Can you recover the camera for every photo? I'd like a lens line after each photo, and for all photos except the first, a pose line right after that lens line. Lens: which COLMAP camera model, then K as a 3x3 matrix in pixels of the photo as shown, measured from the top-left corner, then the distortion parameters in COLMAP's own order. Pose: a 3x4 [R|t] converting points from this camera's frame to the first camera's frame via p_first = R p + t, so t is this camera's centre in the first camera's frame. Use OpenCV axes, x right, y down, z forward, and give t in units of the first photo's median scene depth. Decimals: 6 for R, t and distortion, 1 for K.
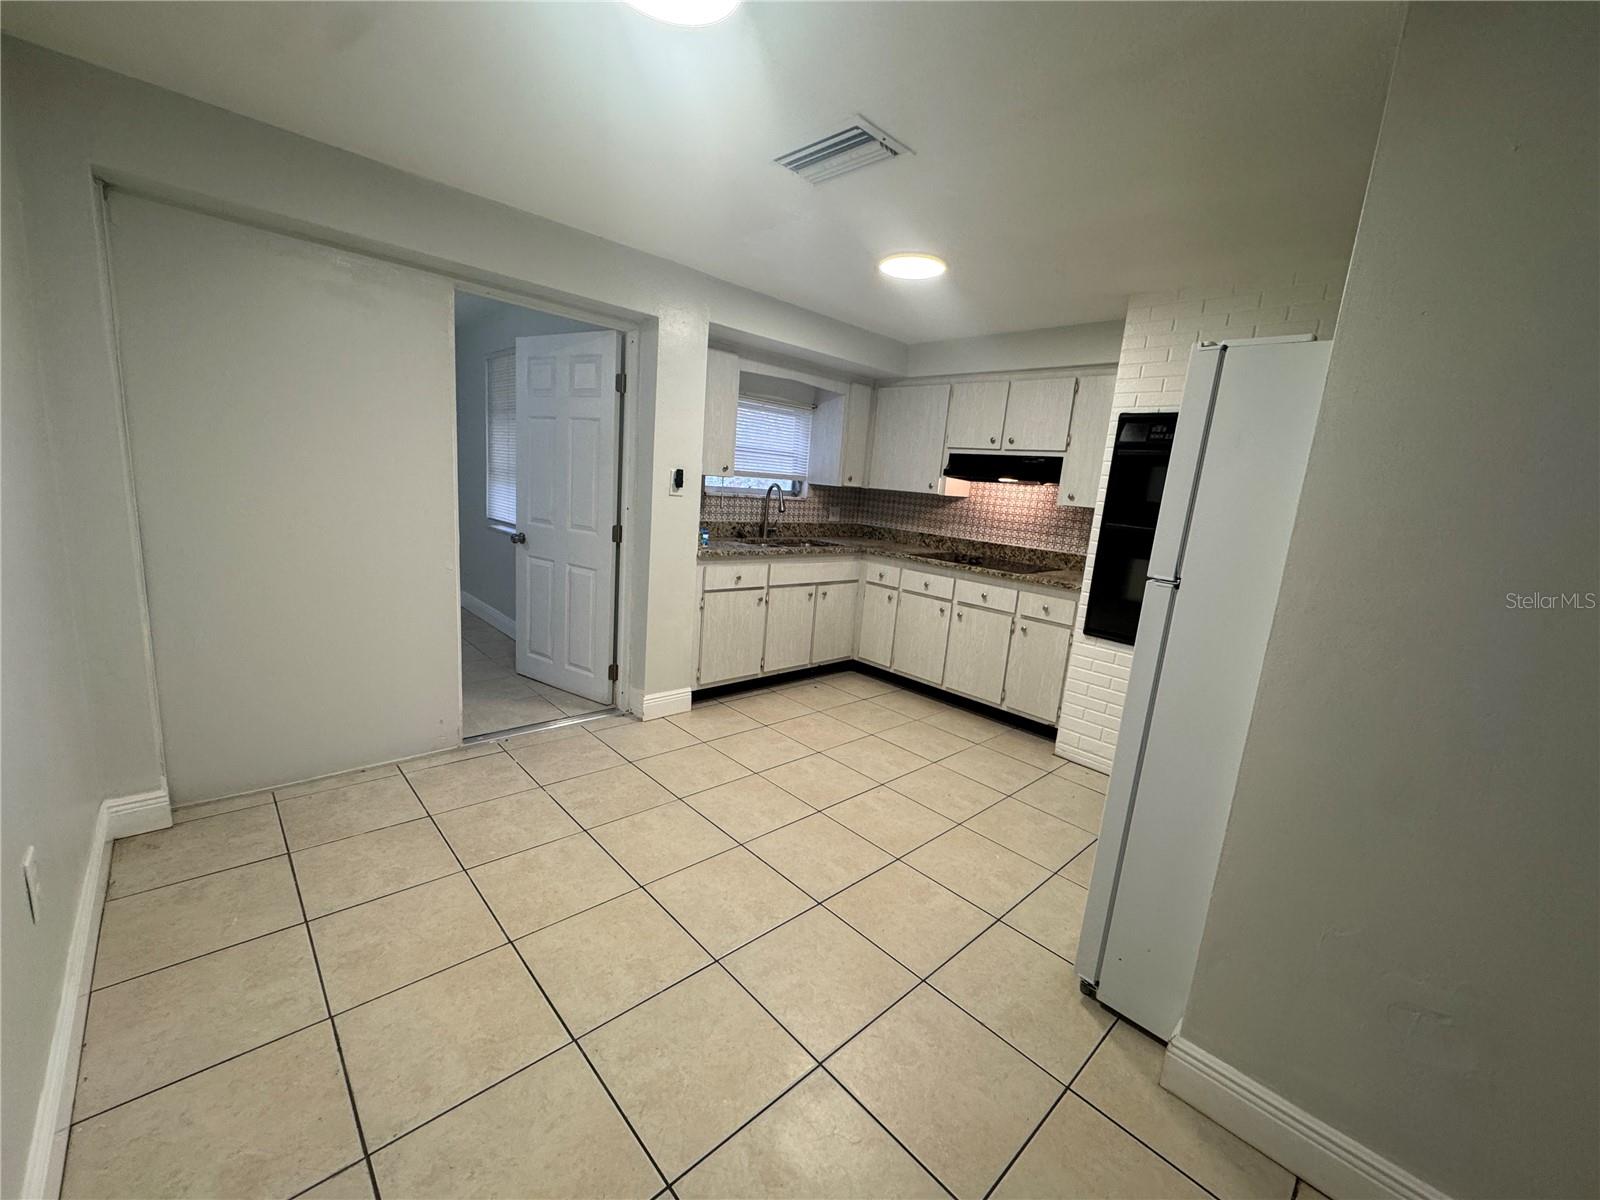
lens RADIAL K [[636.9, 0, 800.0], [0, 636.9, 600.0], [0, 0, 1]] dist [-0.002715, 0.000035]
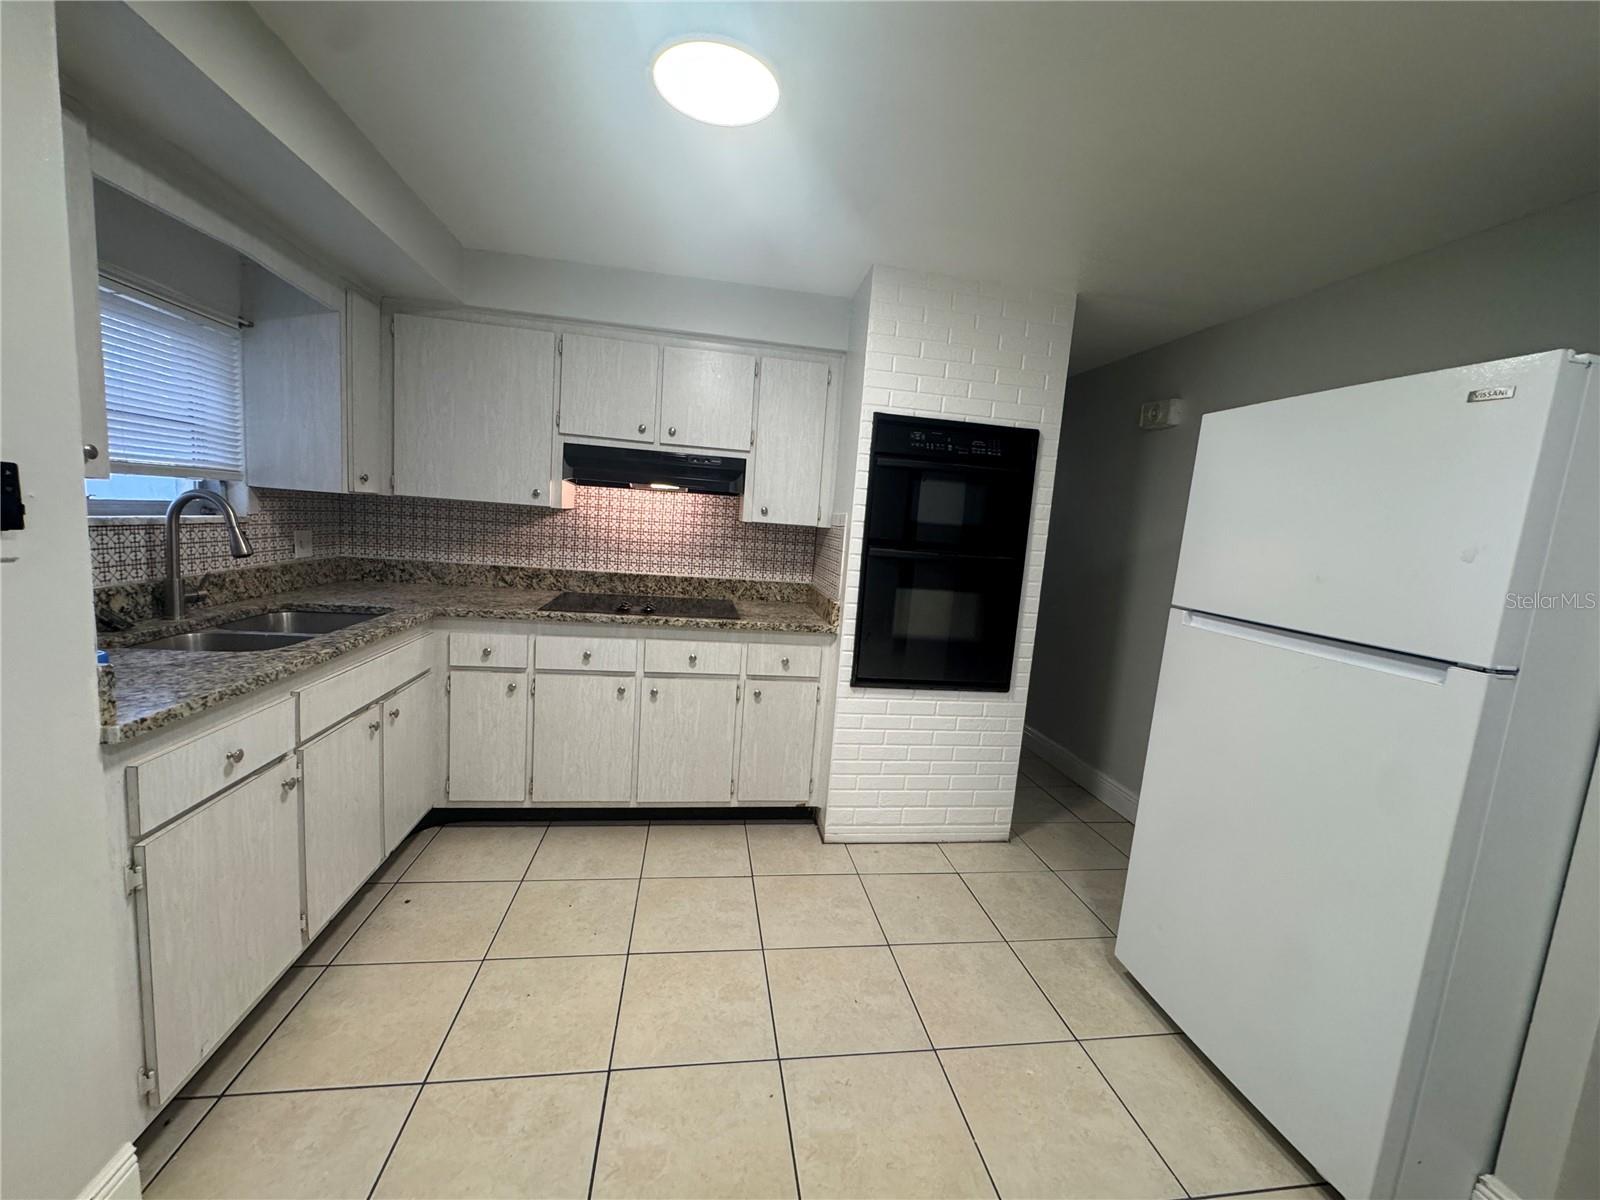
lens RADIAL K [[636.9, 0, 800.0], [0, 636.9, 600.0], [0, 0, 1]] dist [-0.002715, 0.000035]
pose [[0.566384, -0.141543, 0.811896, -0.170236], [0.124705, 0.988517, 0.085340, -0.099161], [-0.814652, 0.052913, 0.577531, 0.446117]]
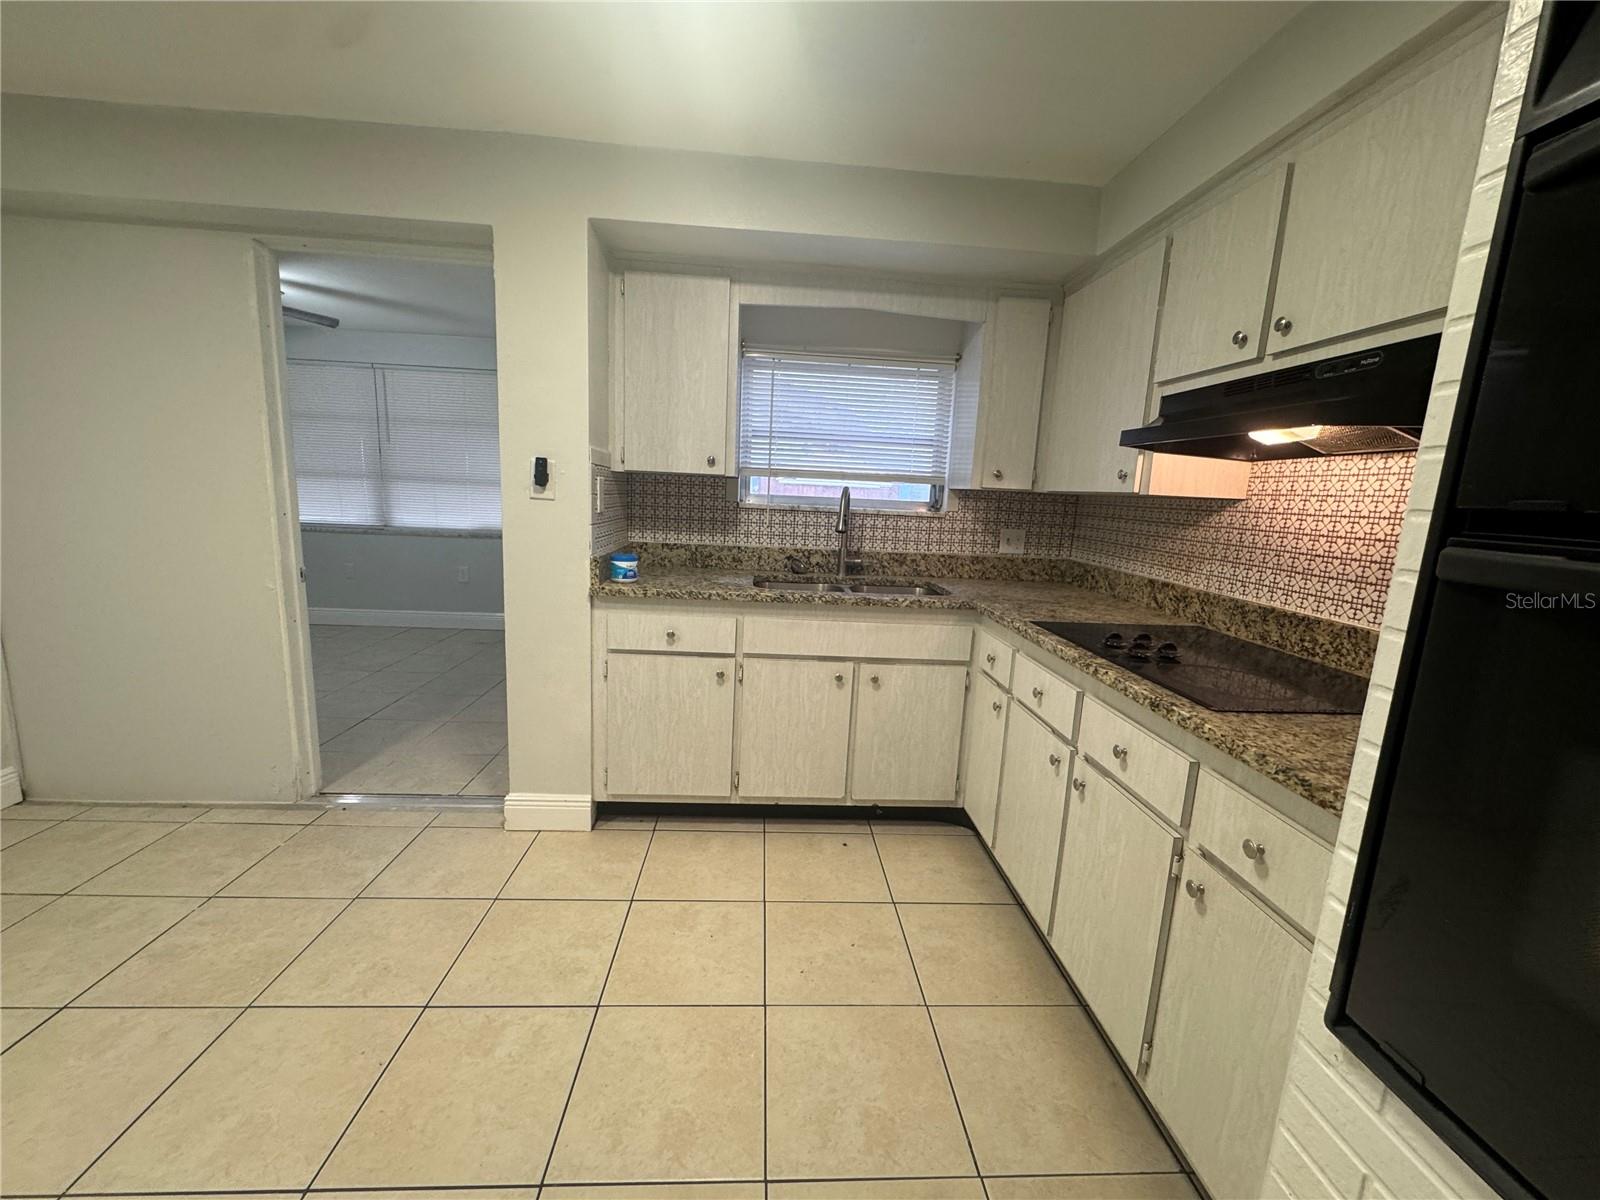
lens RADIAL K [[636.9, 0, 800.0], [0, 636.9, 600.0], [0, 0, 1]] dist [-0.002715, 0.000035]
pose [[0.763761, 0.066850, -0.642028, 0.332750], [-0.106372, 0.994059, -0.023036, -0.057651], [0.636674, 0.085888, 0.766335, 0.525810]]
